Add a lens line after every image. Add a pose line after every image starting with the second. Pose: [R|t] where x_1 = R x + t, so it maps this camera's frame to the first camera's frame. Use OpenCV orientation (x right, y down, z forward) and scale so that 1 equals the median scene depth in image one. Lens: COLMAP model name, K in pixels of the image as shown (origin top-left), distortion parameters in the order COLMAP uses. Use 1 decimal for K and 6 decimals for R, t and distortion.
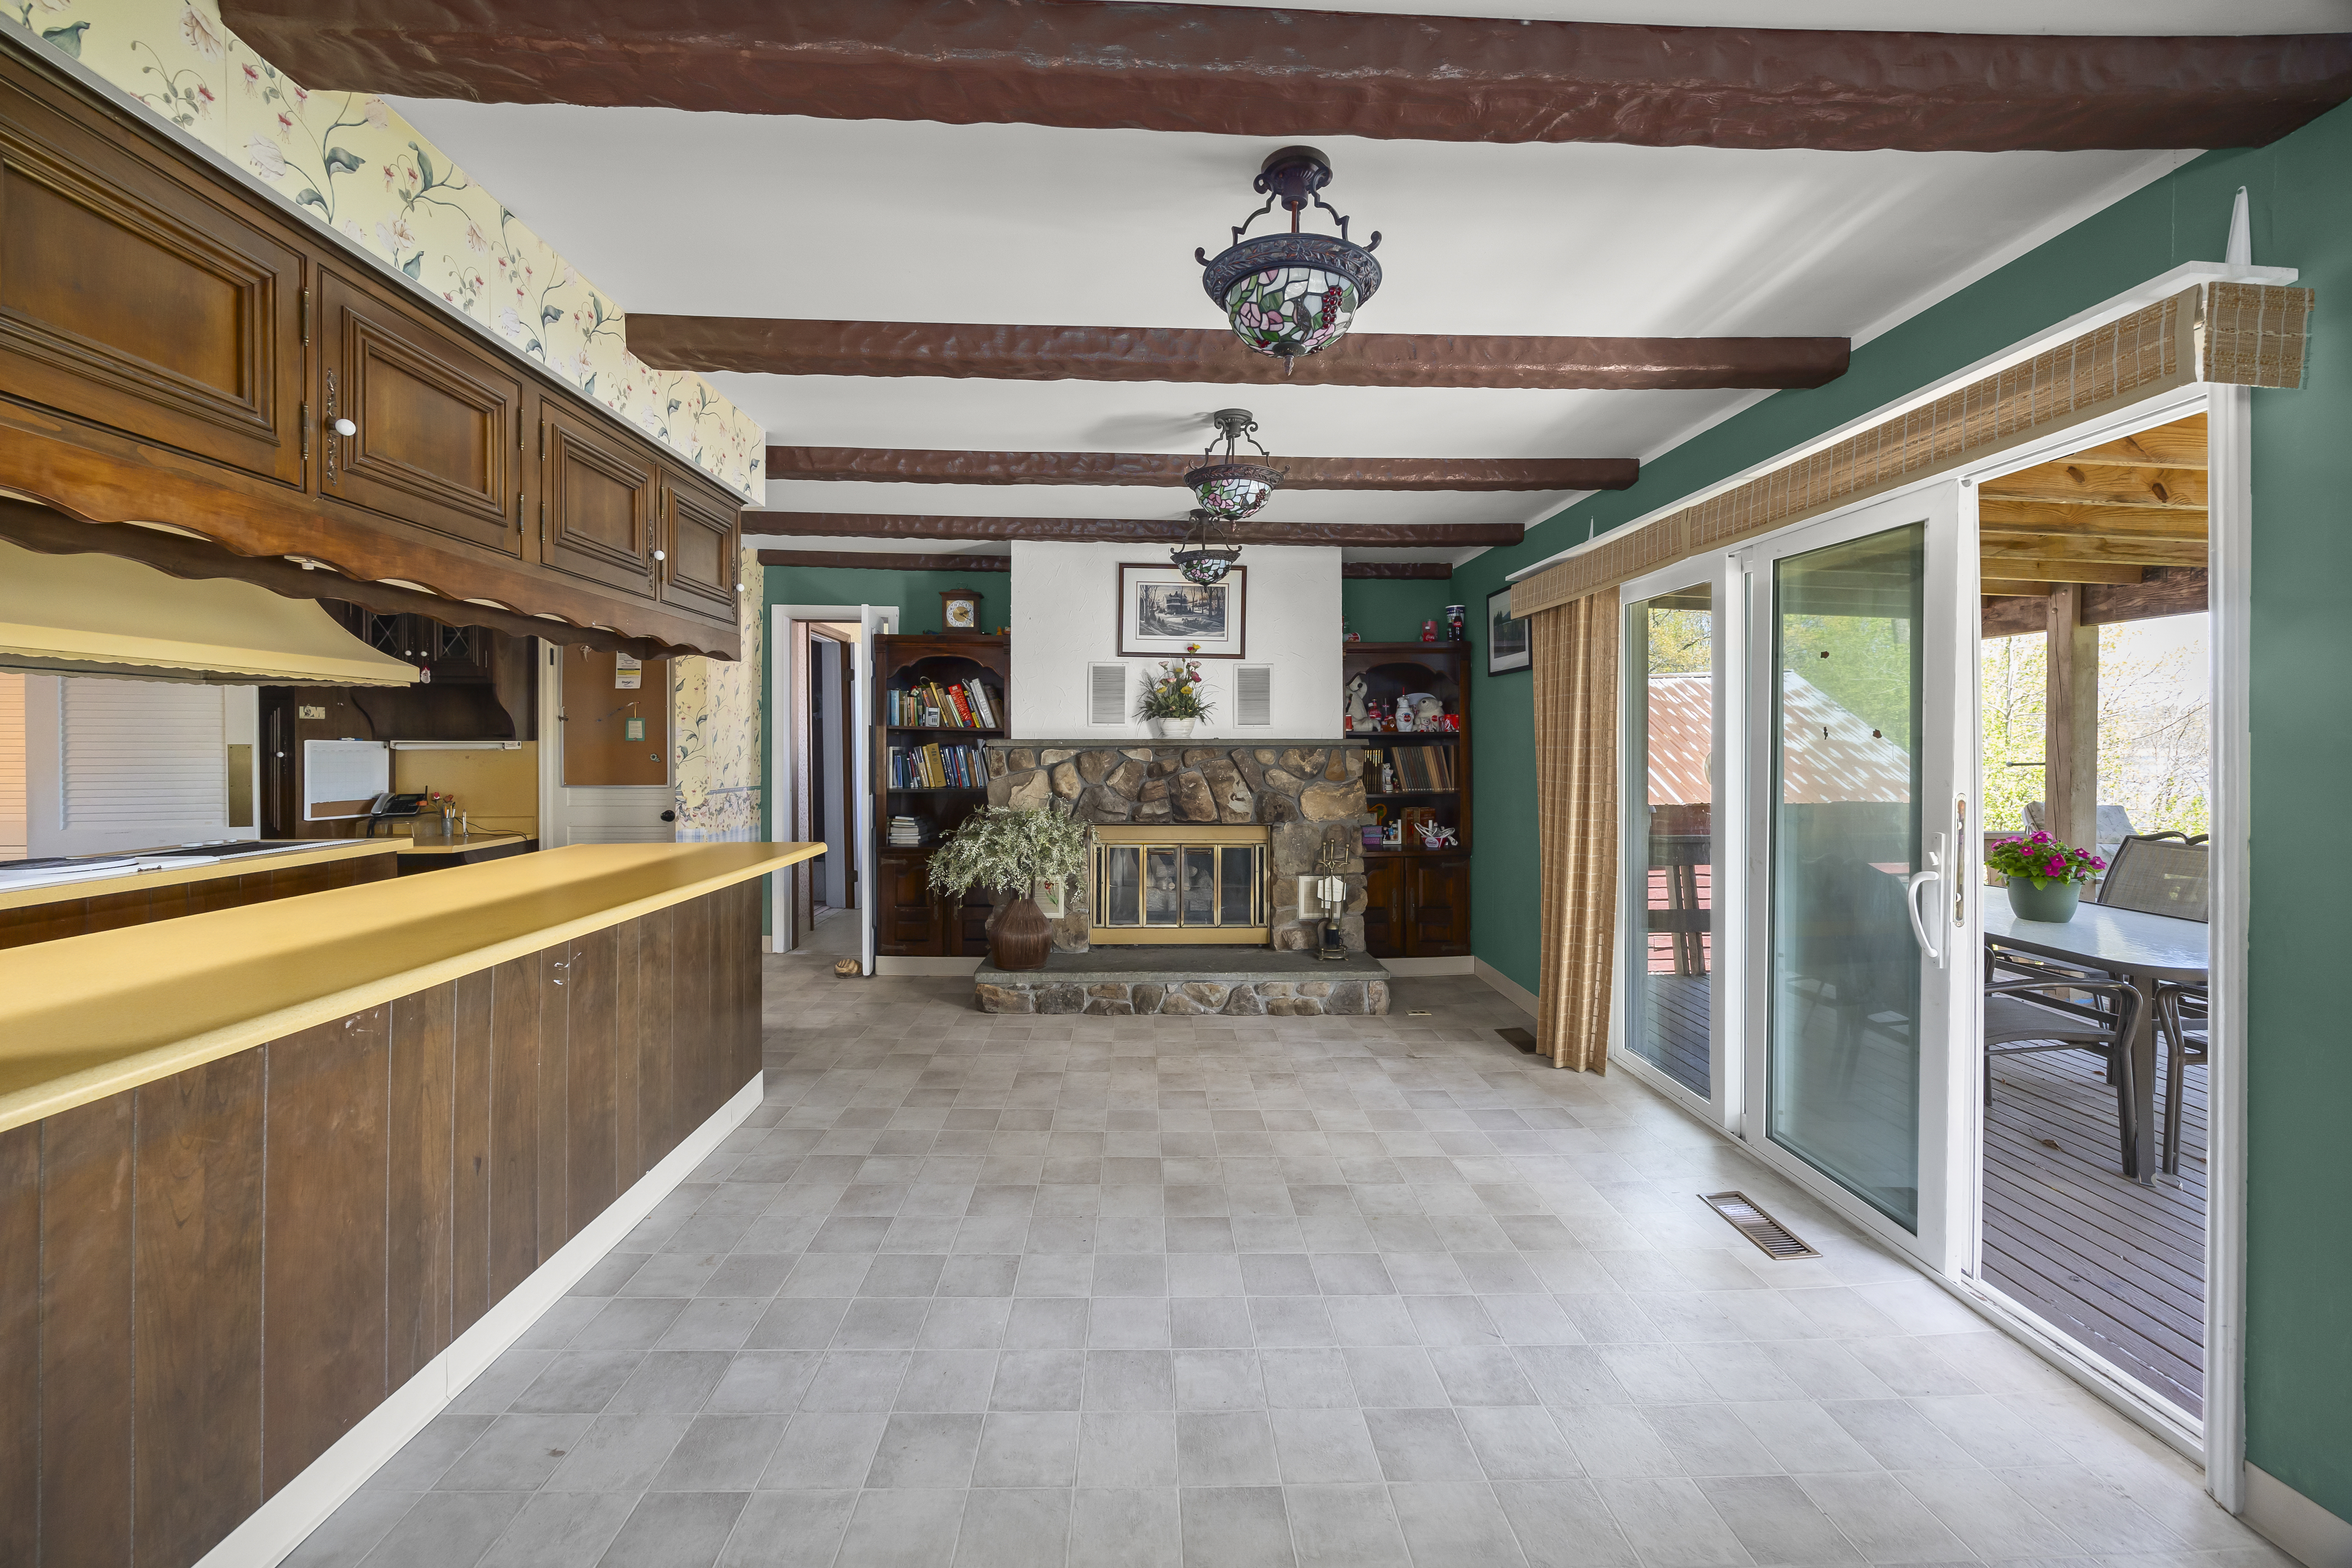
lens RADIAL K [[912.0, 0, 1172.3], [0, 912.0, 750.7], [0, 0, 1]] dist [0.000332, 0.000074]
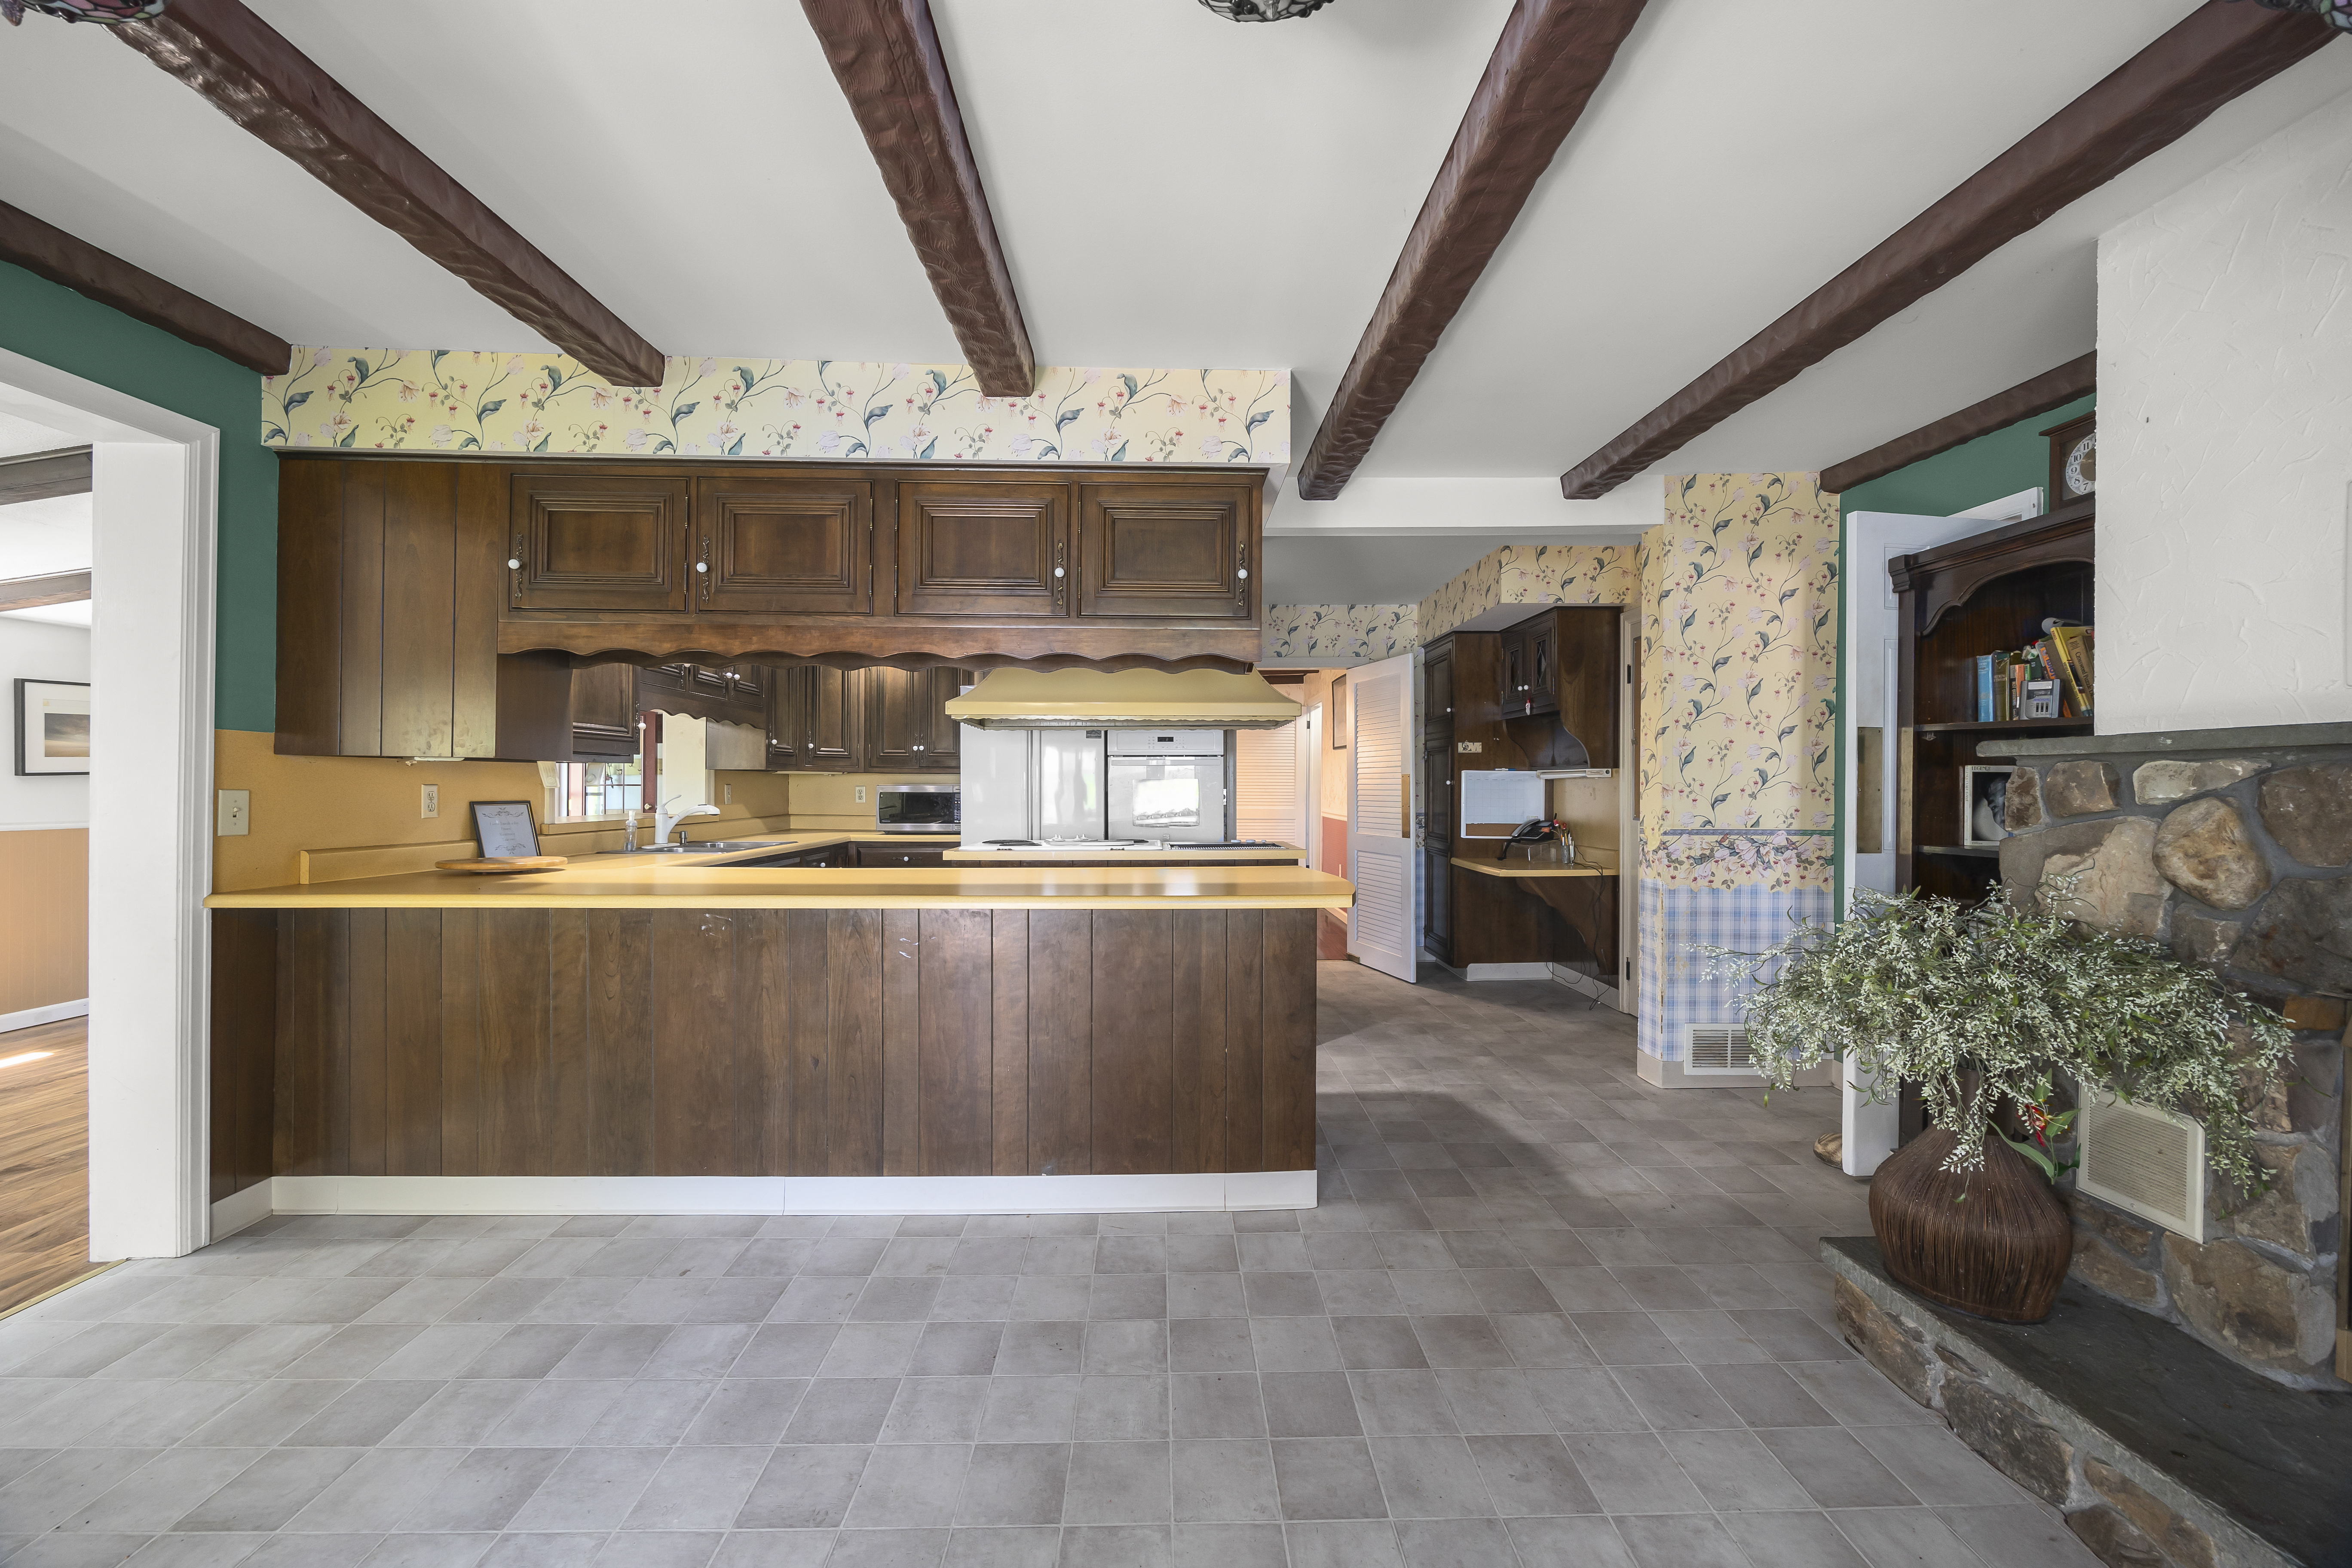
lens RADIAL K [[897.4, 0, 1176.0], [0, 897.4, 784.0], [0, 0, 1]] dist [0.000128, -0.000018]
pose [[-0.016986, -0.002335, -0.999853, 0.422742], [-0.008617, 0.999960, -0.002189, 0.021563], [0.999819, 0.008579, -0.017006, 1.123452]]
